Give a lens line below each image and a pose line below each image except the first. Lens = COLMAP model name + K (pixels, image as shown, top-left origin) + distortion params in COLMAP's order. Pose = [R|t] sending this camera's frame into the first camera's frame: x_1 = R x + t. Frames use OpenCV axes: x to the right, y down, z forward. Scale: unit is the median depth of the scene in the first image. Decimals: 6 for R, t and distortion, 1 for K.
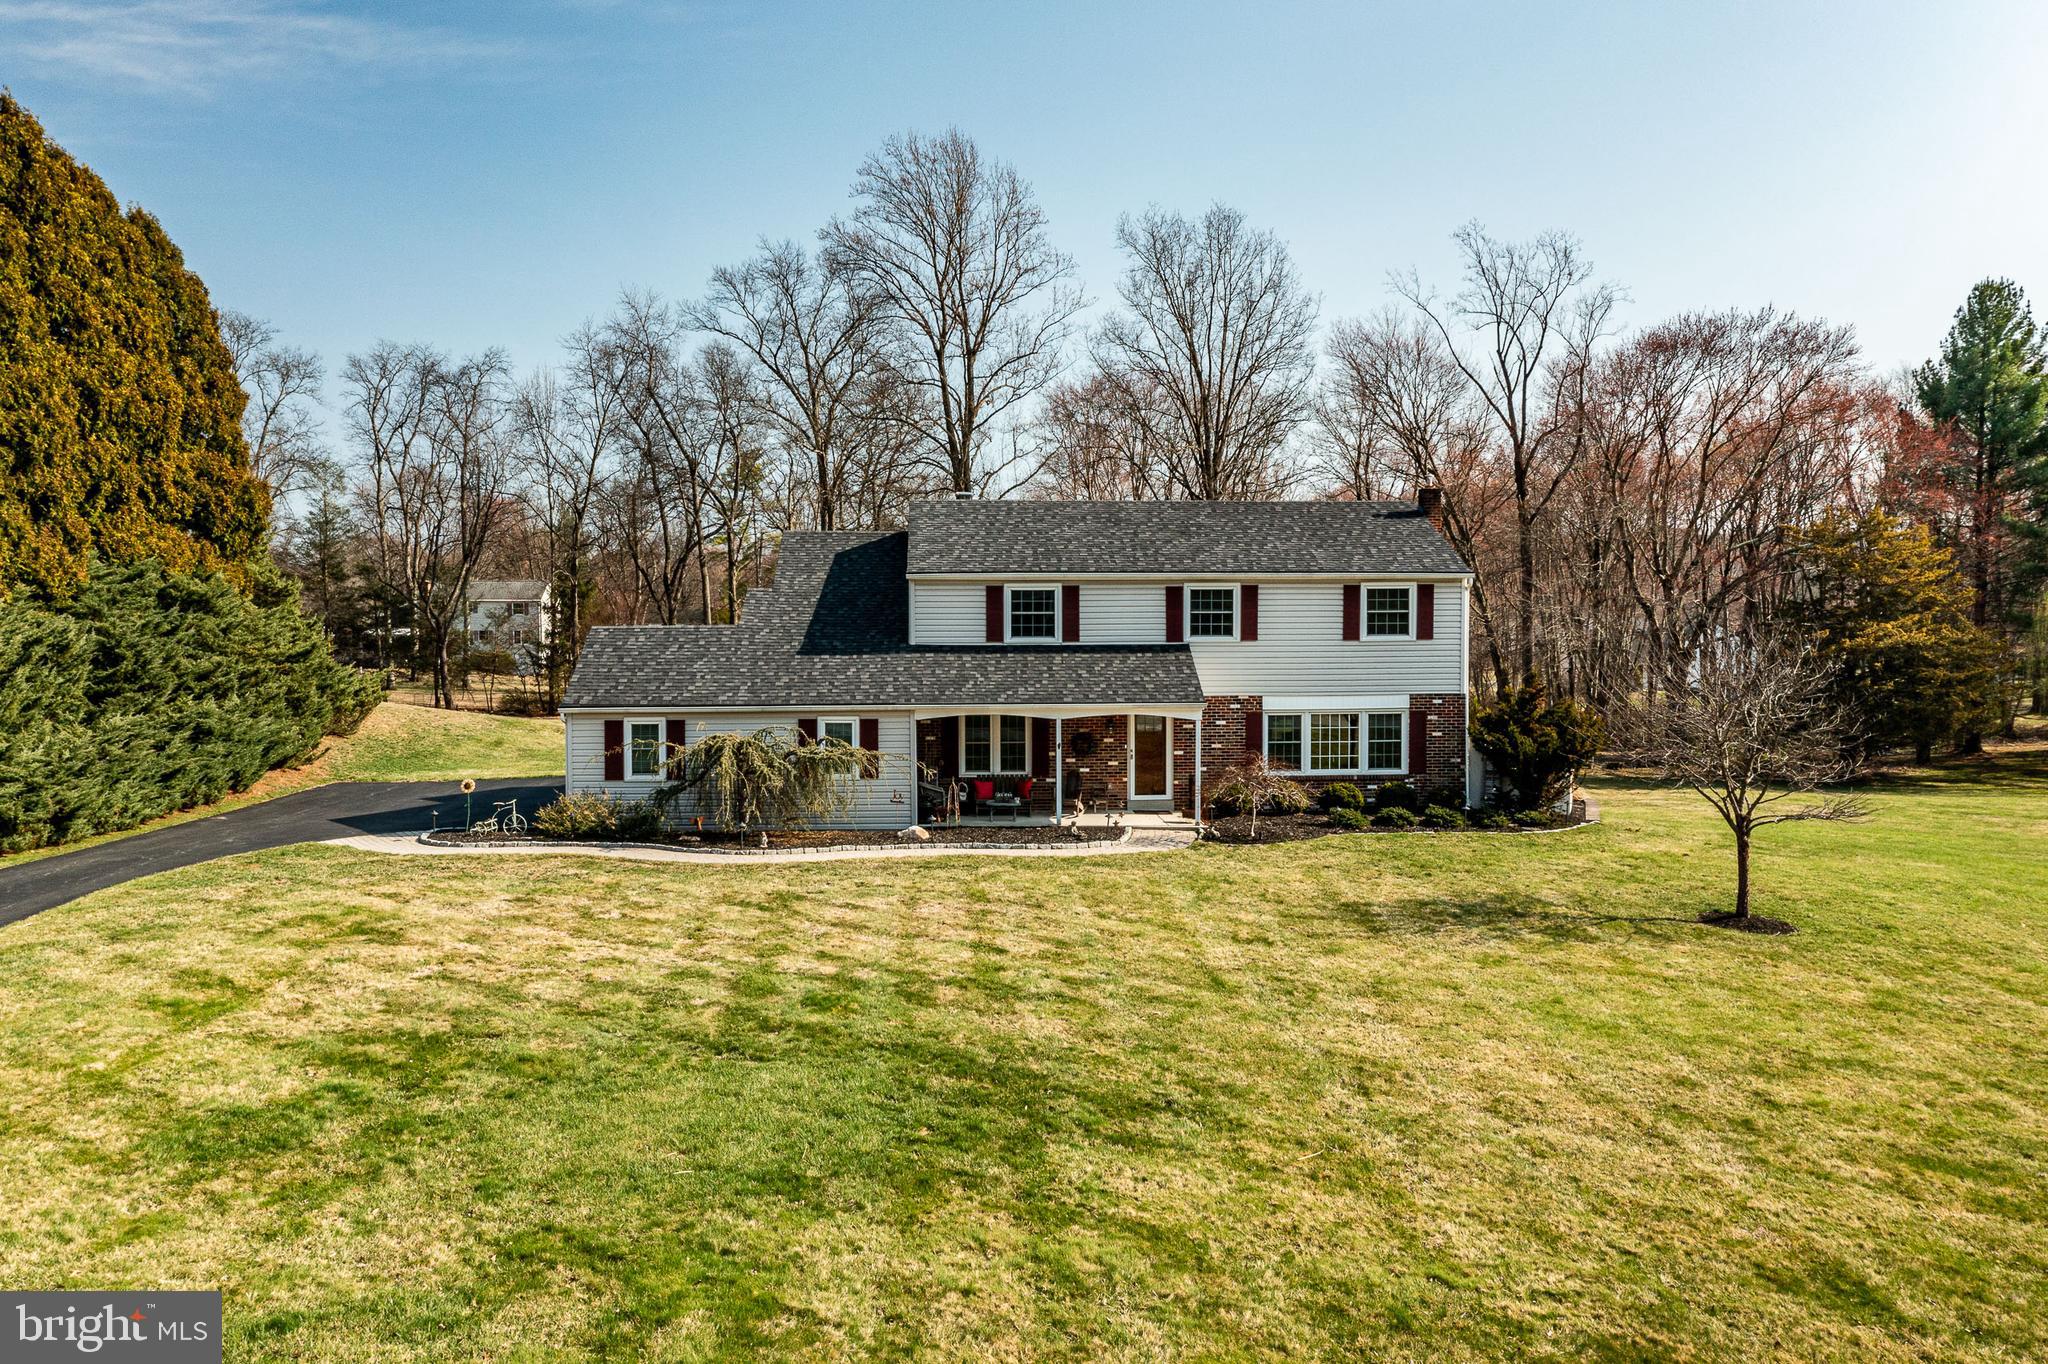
lens RADIAL K [[1595.2, 0, 1024.2], [0, 1595.2, 680.9], [0, 0, 1]] dist [0.008490, 0.012802]
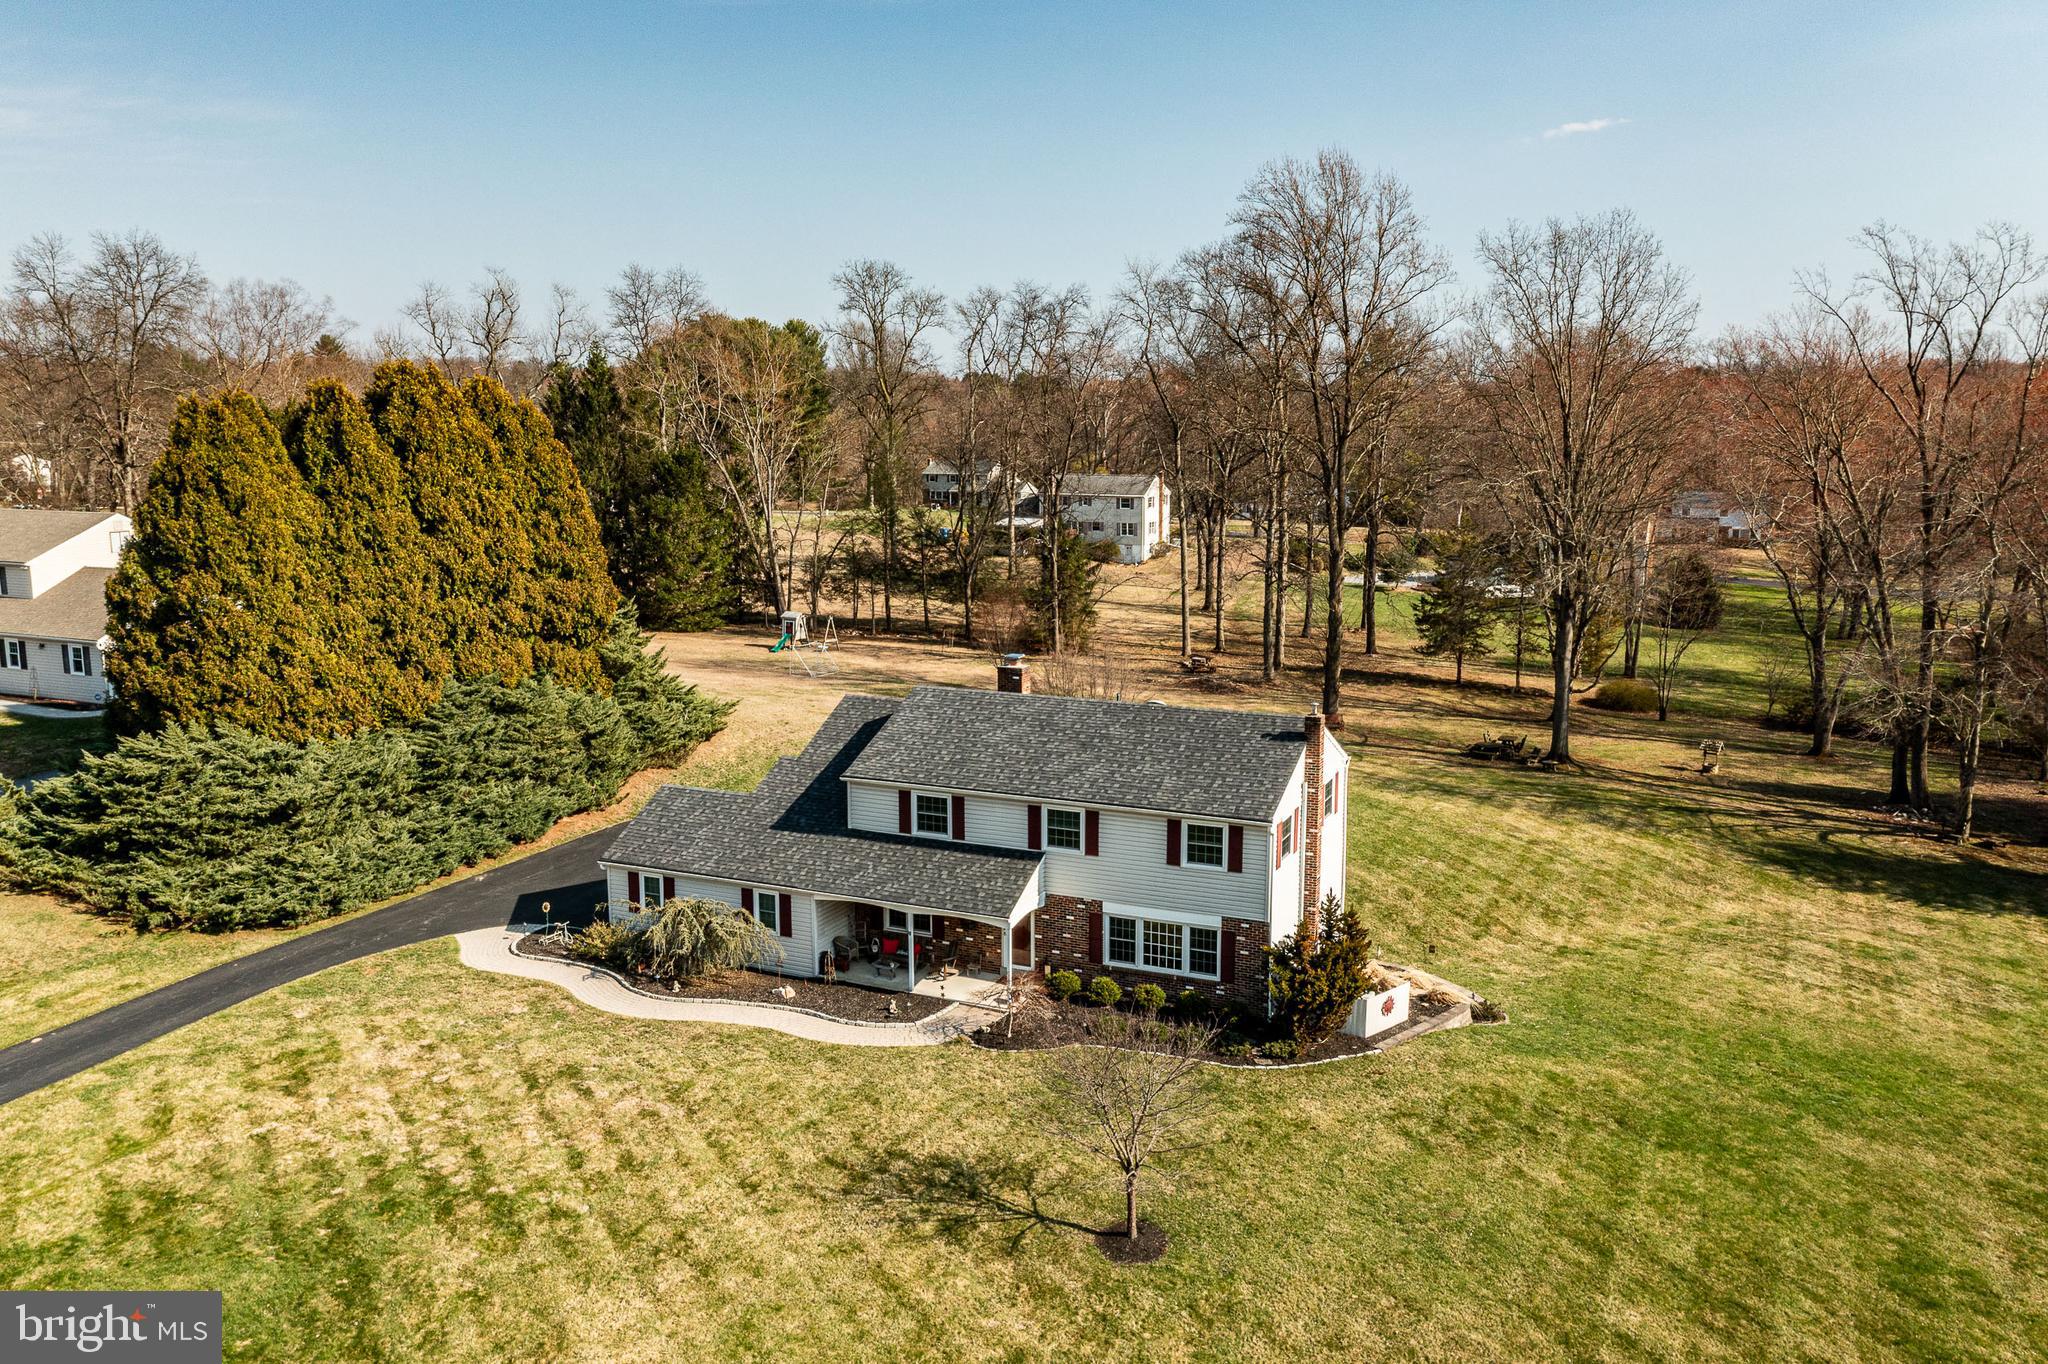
lens RADIAL K [[1595.2, 0, 1019.6], [0, 1595.2, 681.5], [0, 0, 1]] dist [0.008490, 0.012802]
pose [[0.885167, 0.079511, -0.458430, 0.631024], [-0.021563, 0.991242, 0.130287, -0.309259], [0.464774, -0.105441, 0.879129, -0.068915]]
